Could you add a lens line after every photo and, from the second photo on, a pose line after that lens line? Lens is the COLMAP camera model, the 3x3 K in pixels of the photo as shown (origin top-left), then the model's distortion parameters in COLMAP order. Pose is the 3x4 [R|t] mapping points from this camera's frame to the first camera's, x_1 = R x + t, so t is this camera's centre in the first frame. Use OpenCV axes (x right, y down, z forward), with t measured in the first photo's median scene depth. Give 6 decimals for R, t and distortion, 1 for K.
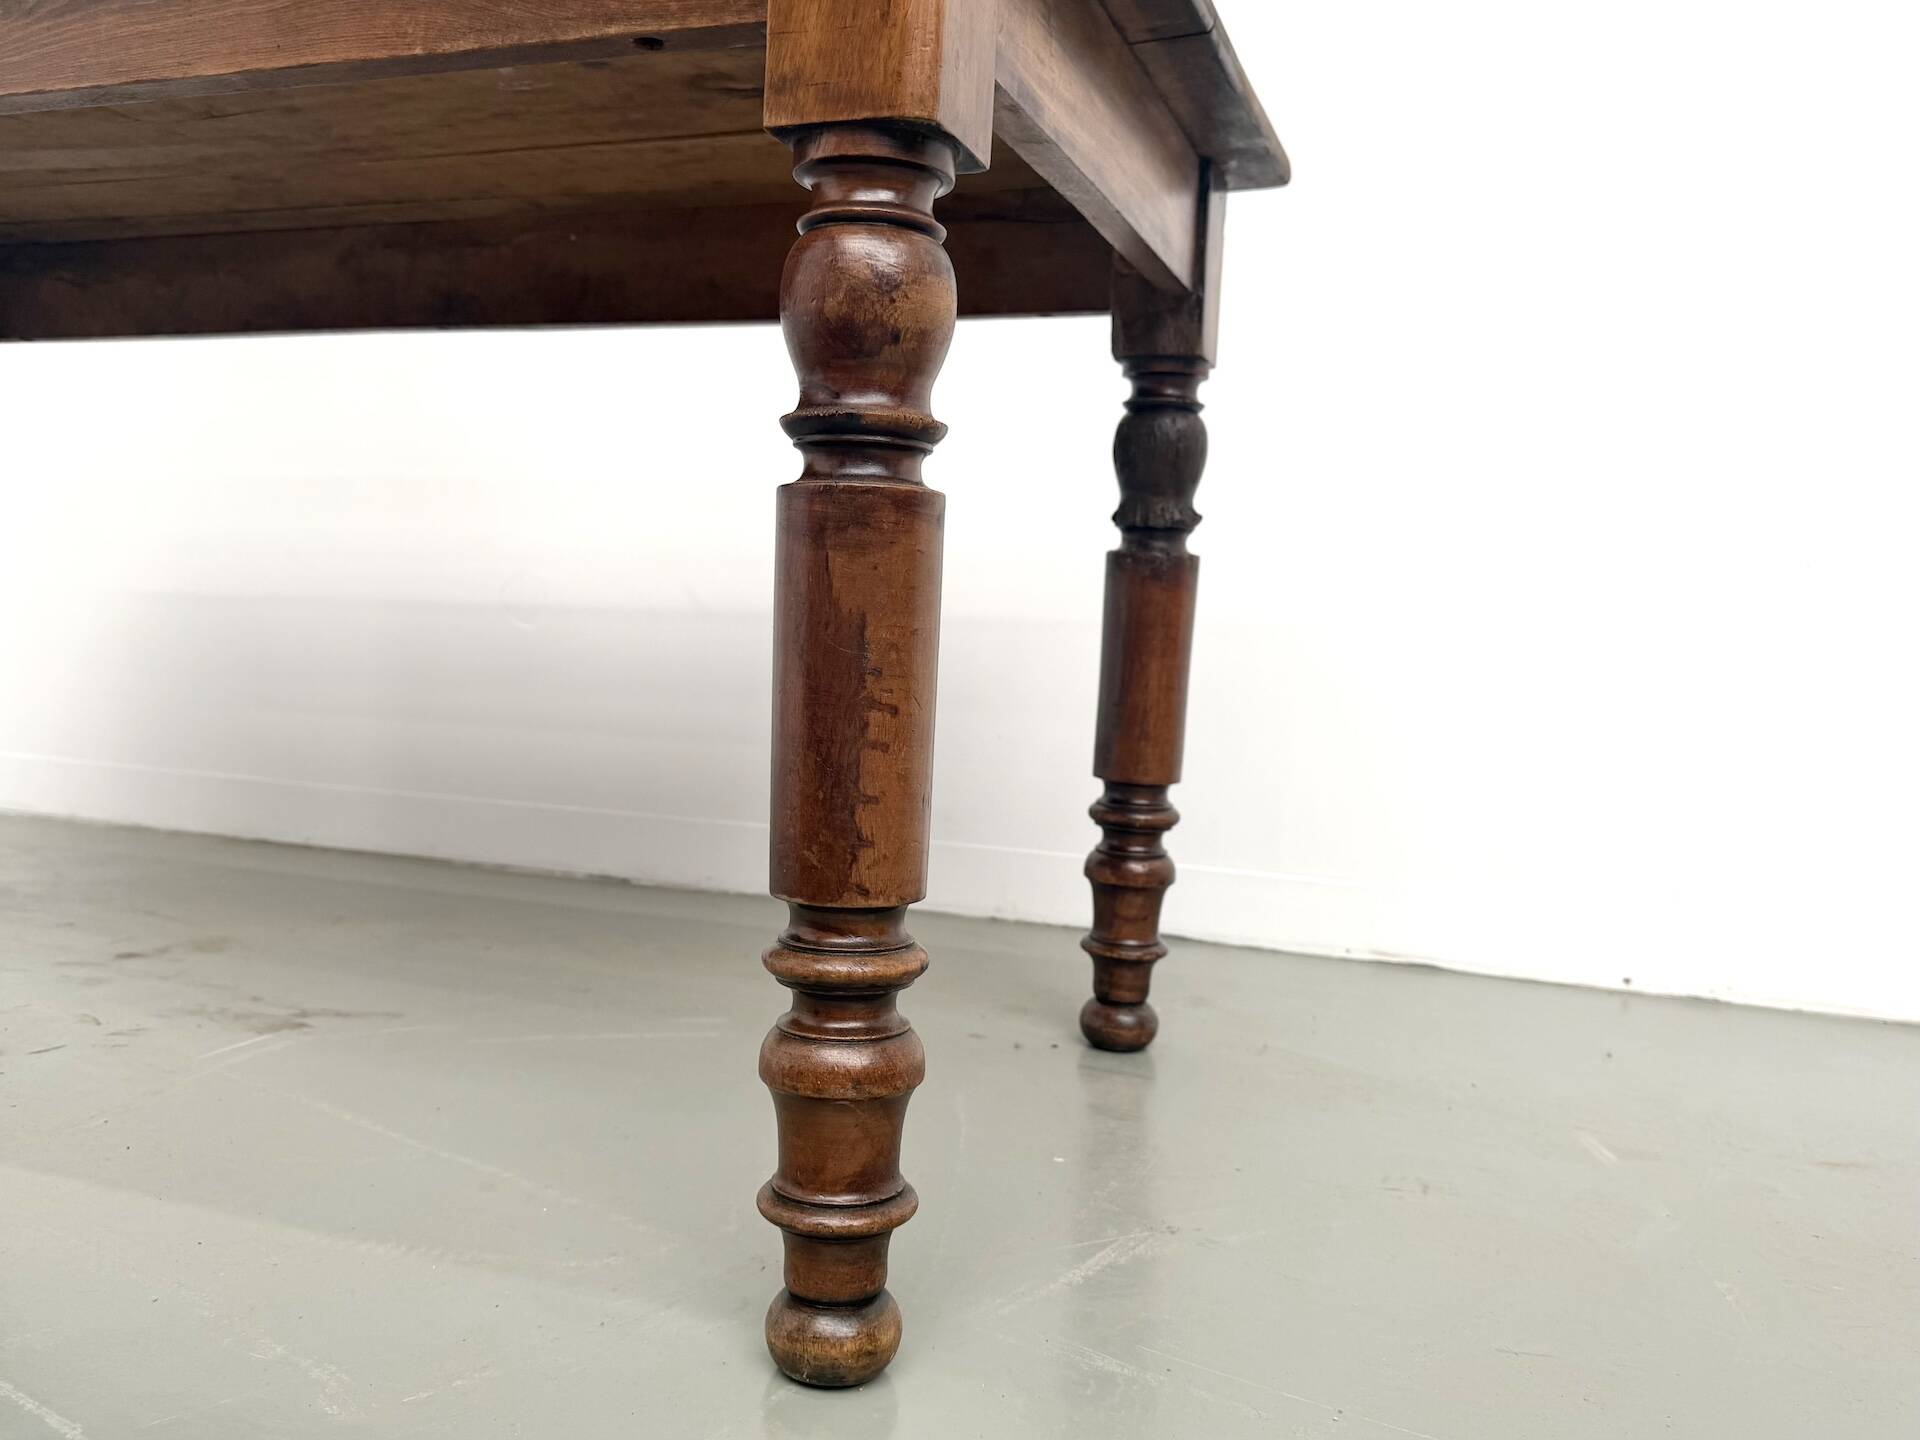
lens RADIAL K [[1598.5, 0, 963.3], [0, 1598.5, 745.9], [0, 0, 1]] dist [0.030758, -0.058122]
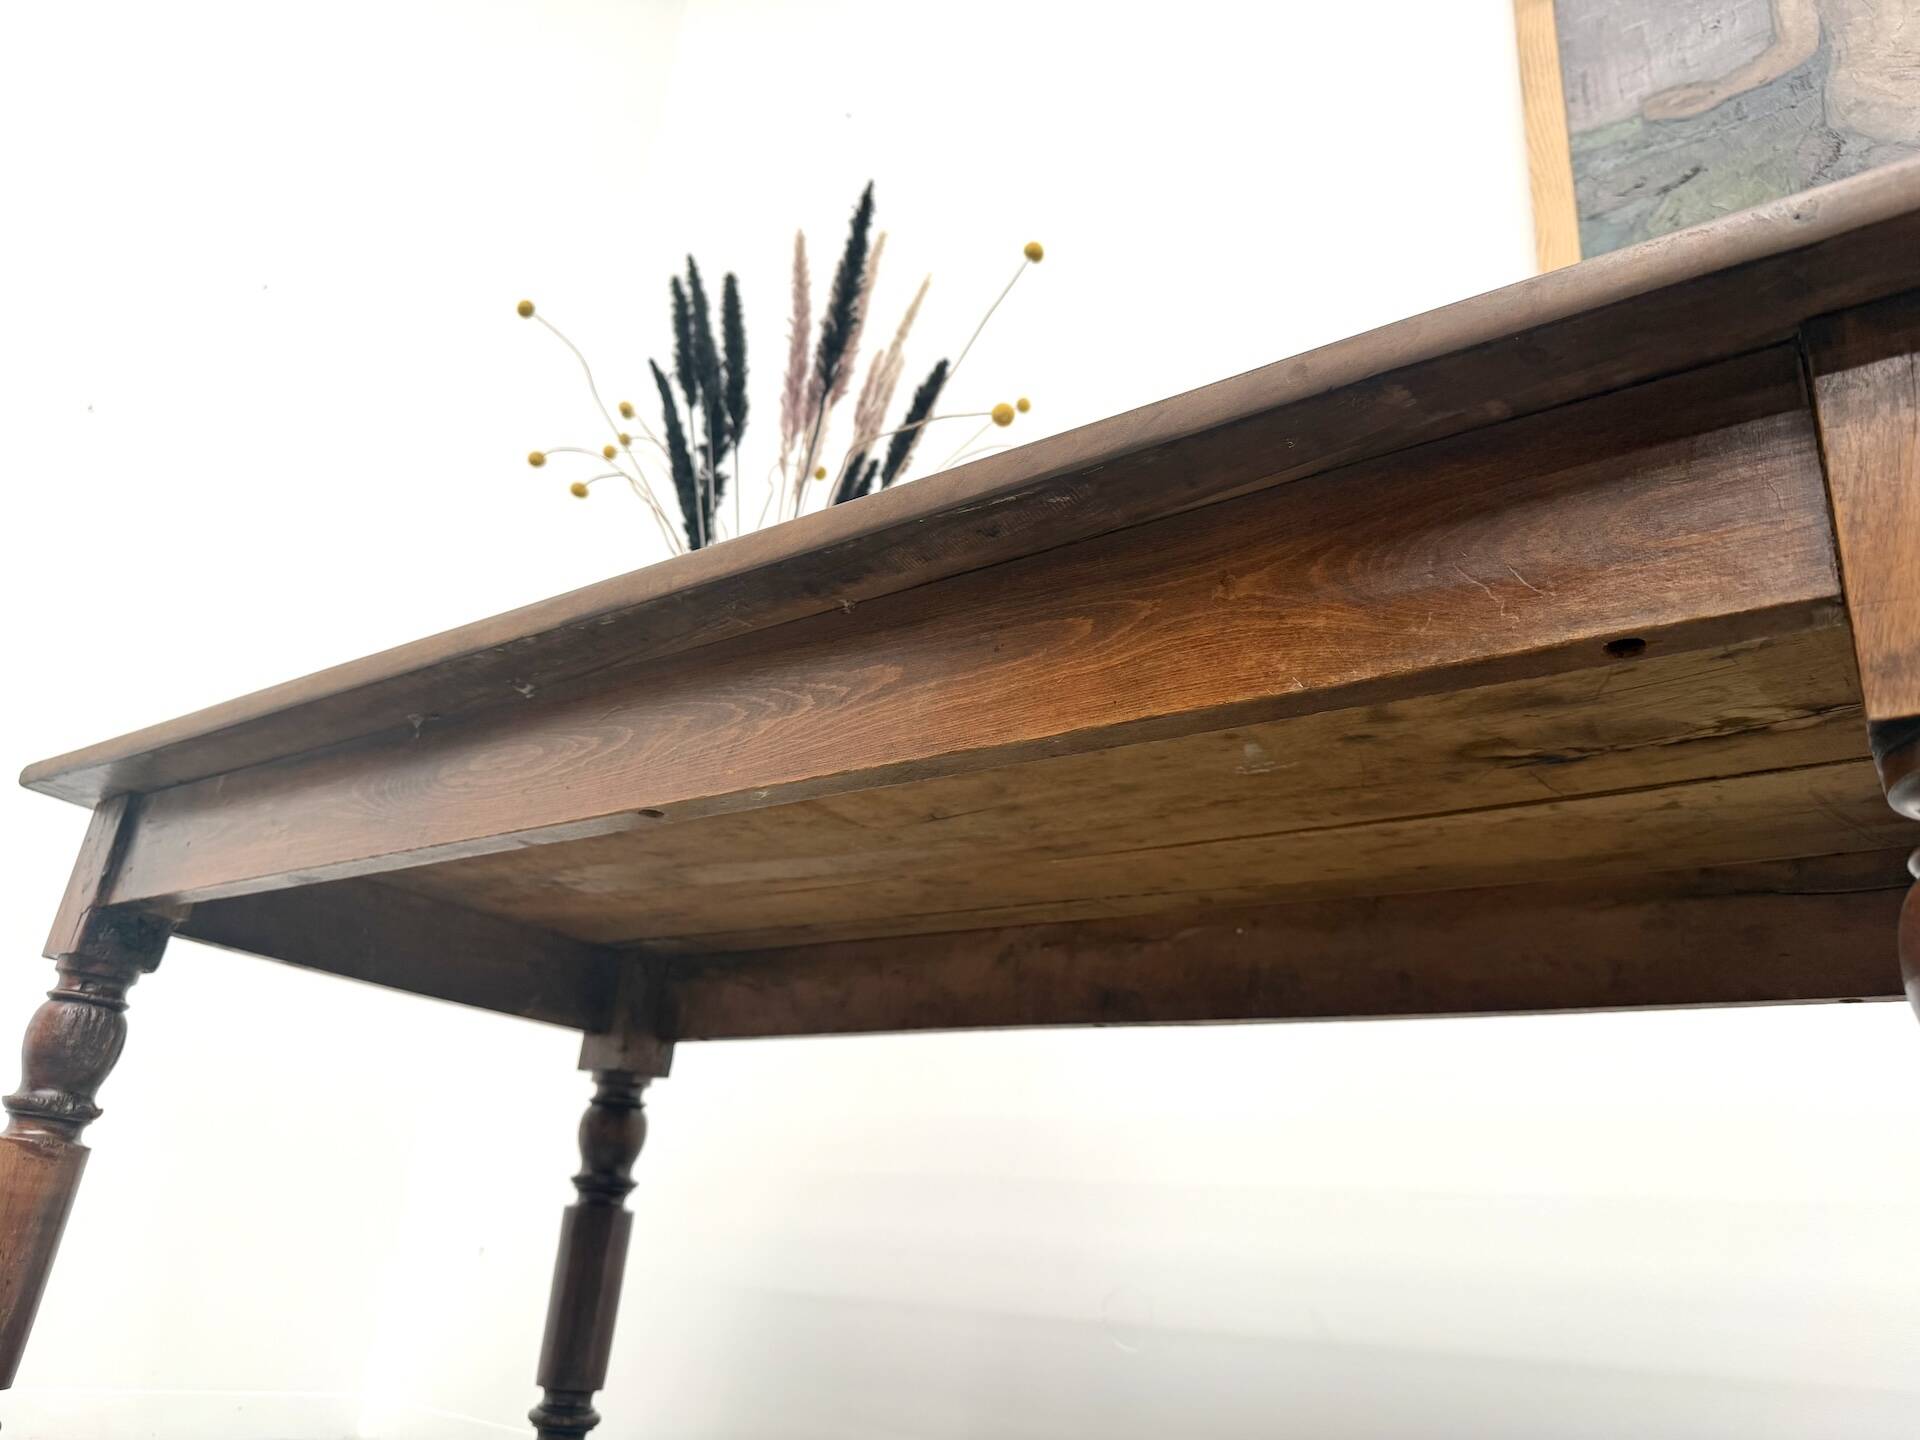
lens RADIAL K [[1375.0, 0, 957.3], [0, 1375.0, 707.3], [0, 0, 1]] dist [0.057580, -0.093687]
pose [[0.956458, -0.071515, -0.282973, -0.177938], [-0.068842, 0.886887, -0.456829, -0.045283], [0.283635, 0.456418, 0.843346, 0.196710]]
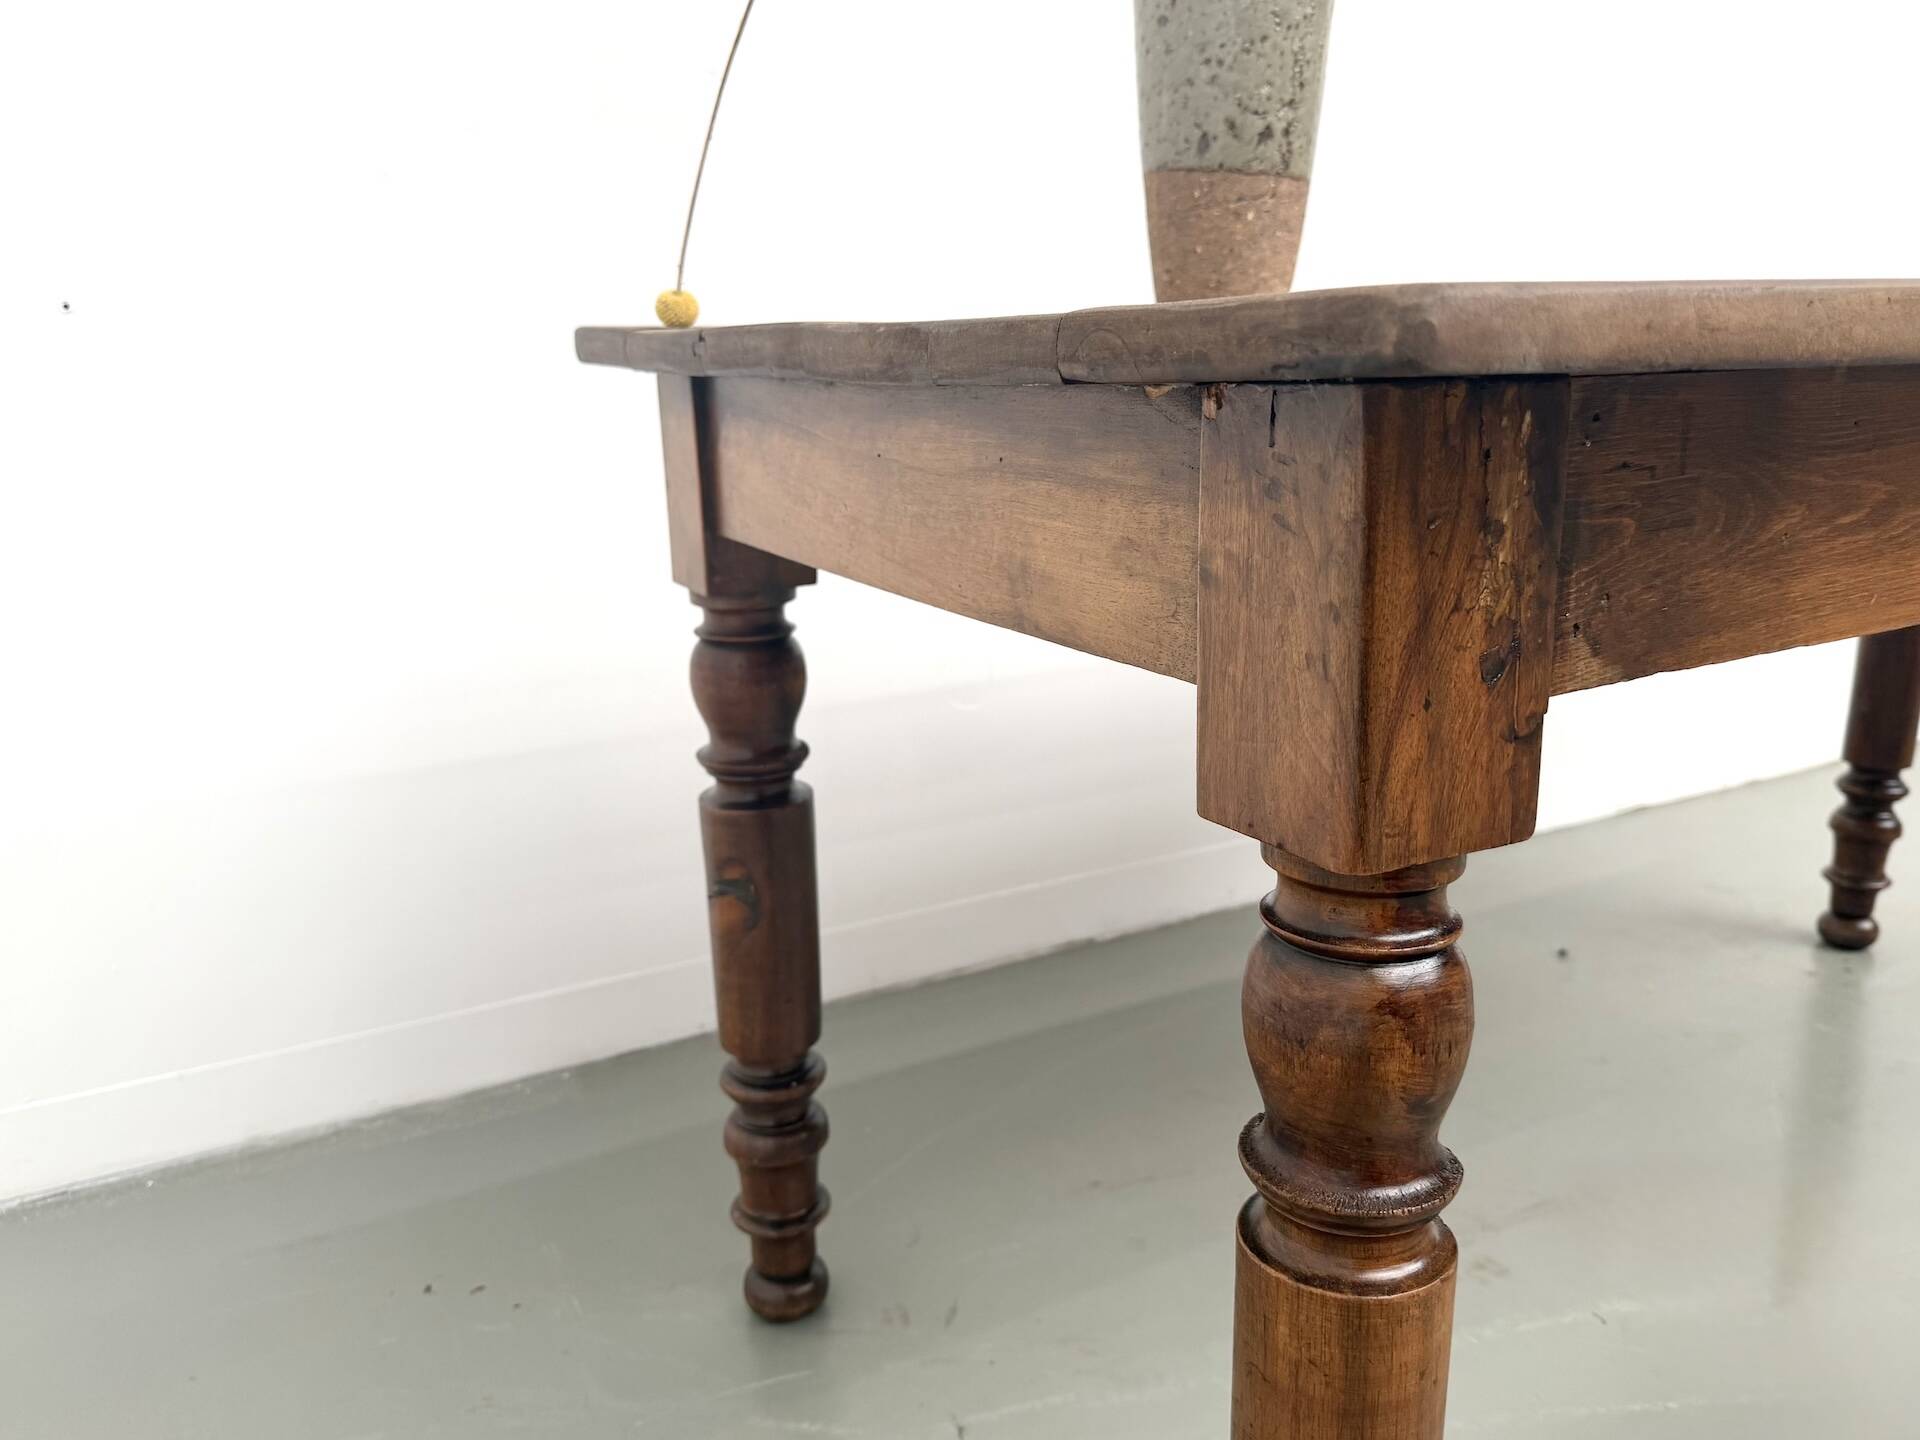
lens RADIAL K [[1598.5, 0, 1021.2], [0, 1598.5, 756.4], [0, 0, 1]] dist [0.030758, -0.058122]
pose [[0.674023, -0.245094, 0.696866, -1.342541], [0.106422, 0.965731, 0.236723, -0.396186], [-0.731004, -0.085395, 0.677009, 0.662368]]
